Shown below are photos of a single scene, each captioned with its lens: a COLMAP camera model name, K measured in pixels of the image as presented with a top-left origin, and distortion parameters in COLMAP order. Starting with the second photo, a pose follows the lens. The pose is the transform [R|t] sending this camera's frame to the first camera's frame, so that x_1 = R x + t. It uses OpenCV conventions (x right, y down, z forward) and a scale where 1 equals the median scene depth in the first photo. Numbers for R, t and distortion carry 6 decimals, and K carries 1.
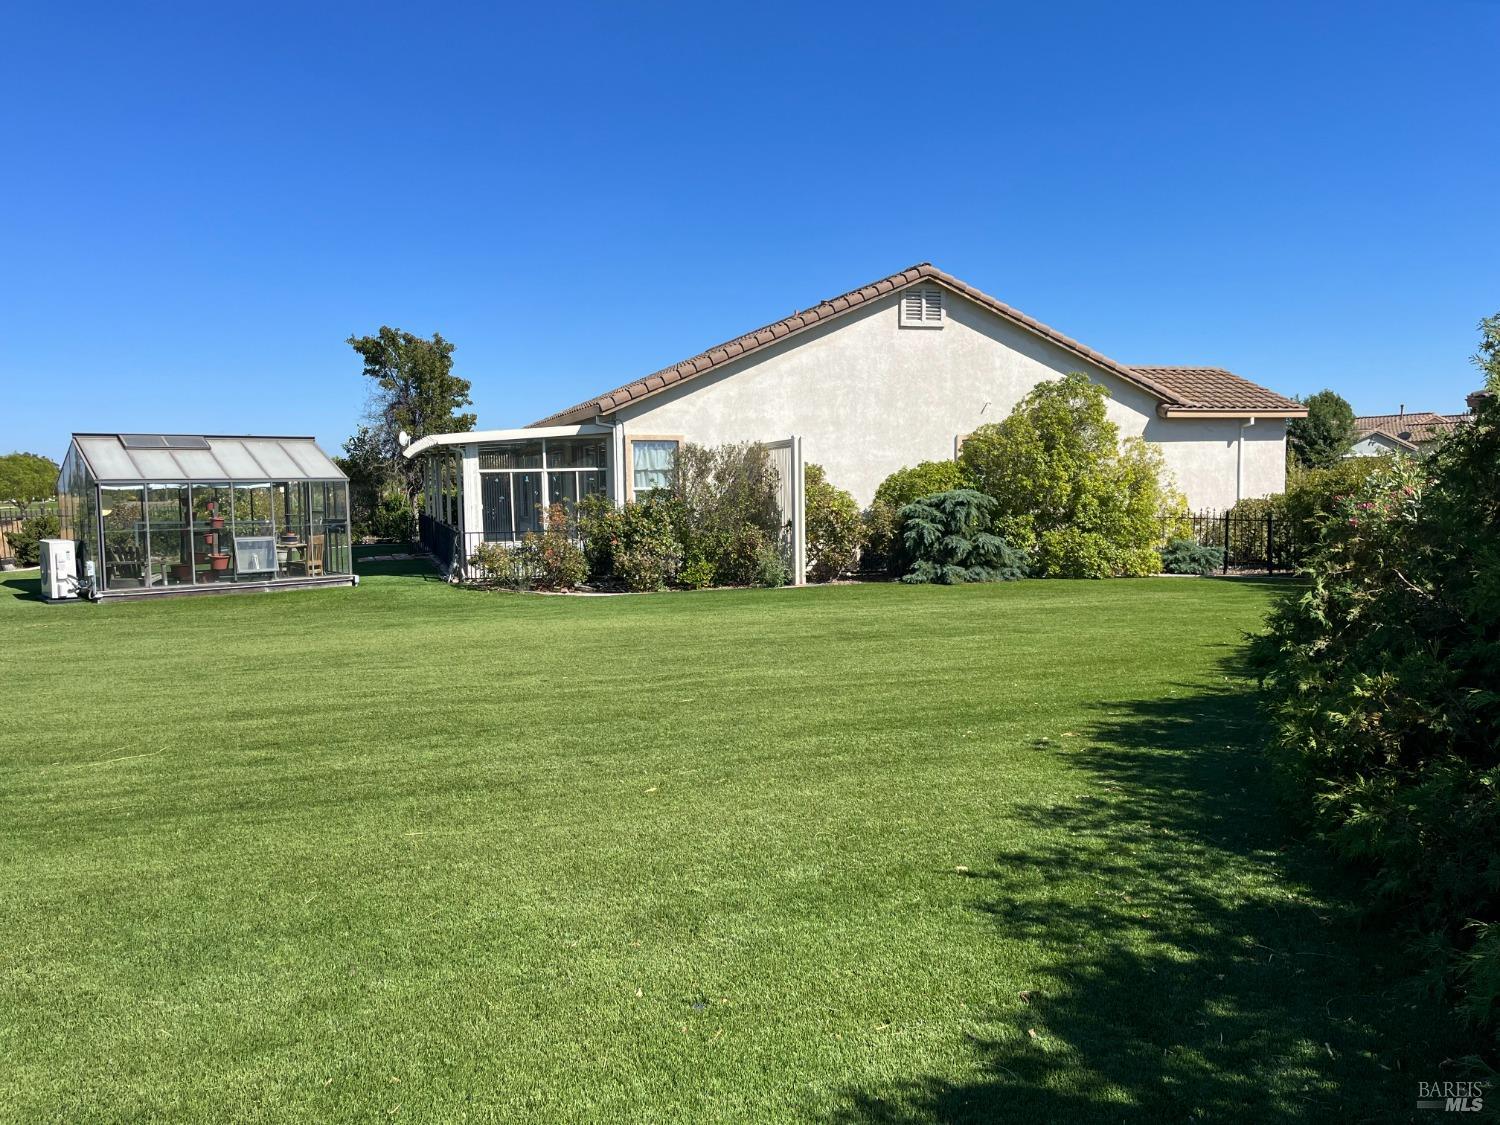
lens RADIAL K [[1130.7, 0, 738.3], [0, 1130.7, 565.0], [0, 0, 1]] dist [0.068594, -0.095389]
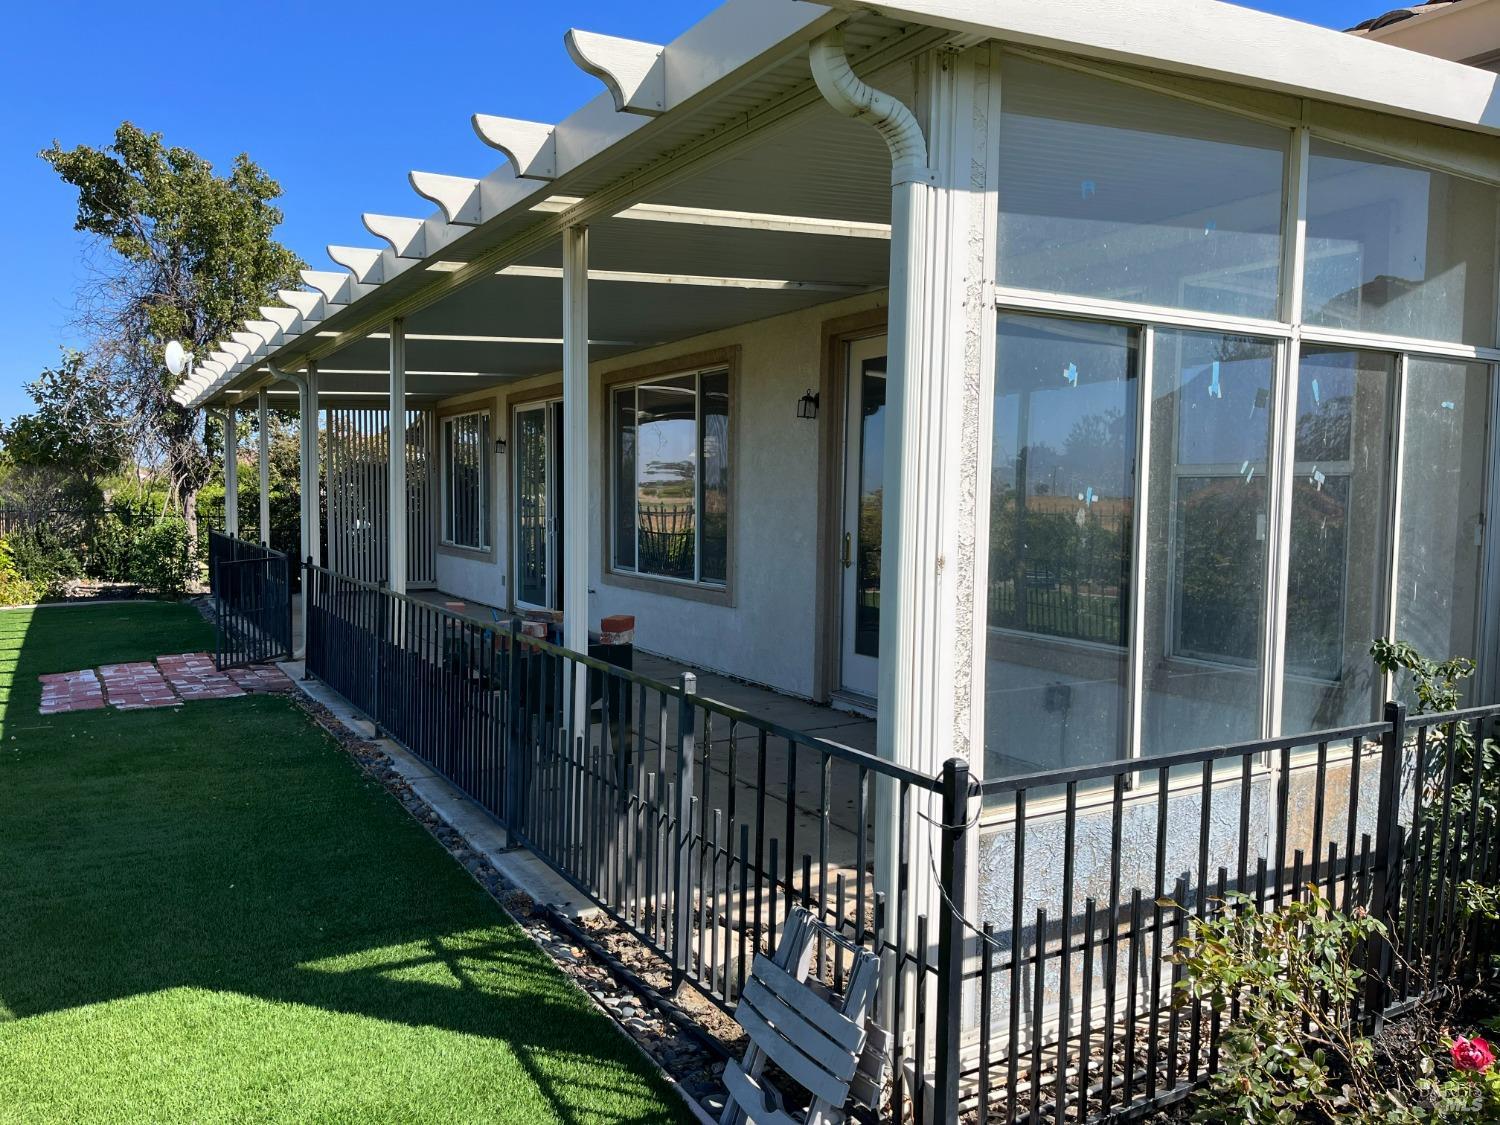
lens RADIAL K [[1130.7, 0, 738.3], [0, 1130.7, 565.0], [0, 0, 1]] dist [0.068594, -0.095389]
pose [[0.978114, 0.010781, 0.207791, -0.161454], [-0.008348, 0.999886, -0.012582, -0.027242], [-0.207903, 0.010572, 0.978092, 0.492403]]
